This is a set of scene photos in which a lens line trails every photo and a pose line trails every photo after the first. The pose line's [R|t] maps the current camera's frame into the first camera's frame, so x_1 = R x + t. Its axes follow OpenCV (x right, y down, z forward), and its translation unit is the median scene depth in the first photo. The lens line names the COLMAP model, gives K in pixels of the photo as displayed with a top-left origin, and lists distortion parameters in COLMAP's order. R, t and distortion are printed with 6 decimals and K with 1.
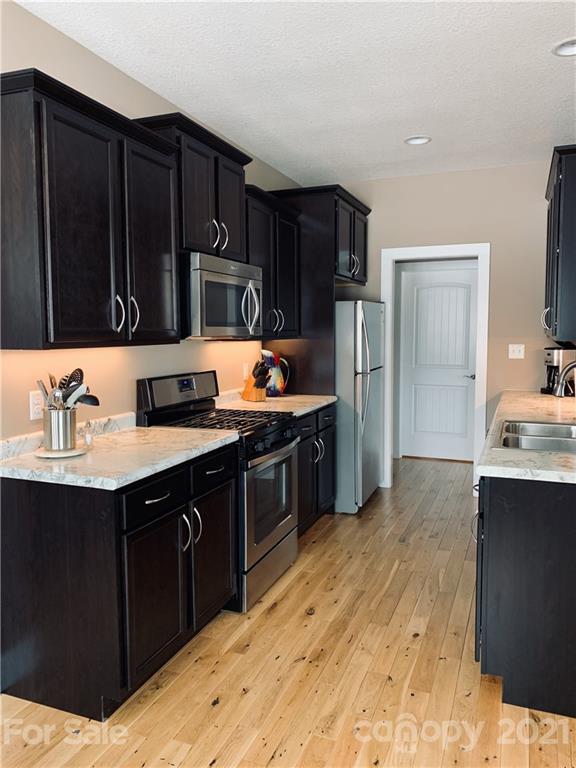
lens RADIAL K [[584.3, 0, 289.7], [0, 584.3, 383.7], [0, 0, 1]] dist [0.006191, -0.004843]
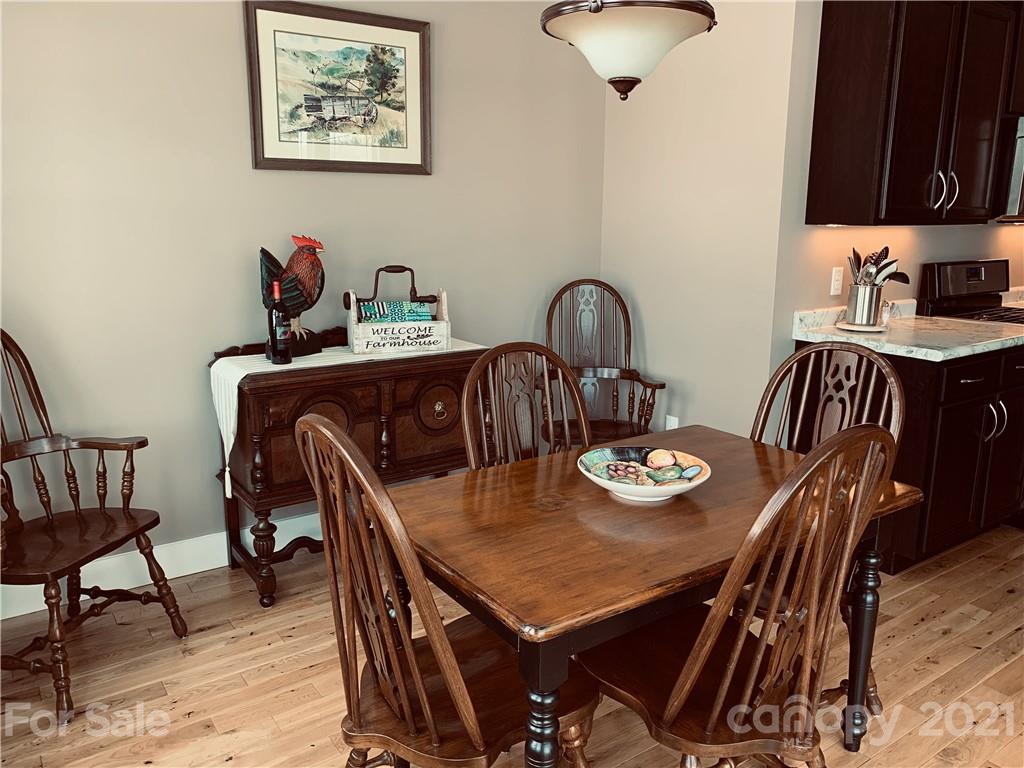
lens RADIAL K [[779.1, 0, 508.5], [0, 779.1, 378.1], [0, 0, 1]] dist [0.006191, -0.004843]
pose [[0.828330, 0.124023, -0.546341, -0.141302], [-0.059244, 0.989112, 0.134713, 0.056181], [0.557100, -0.079219, 0.826658, -0.487704]]
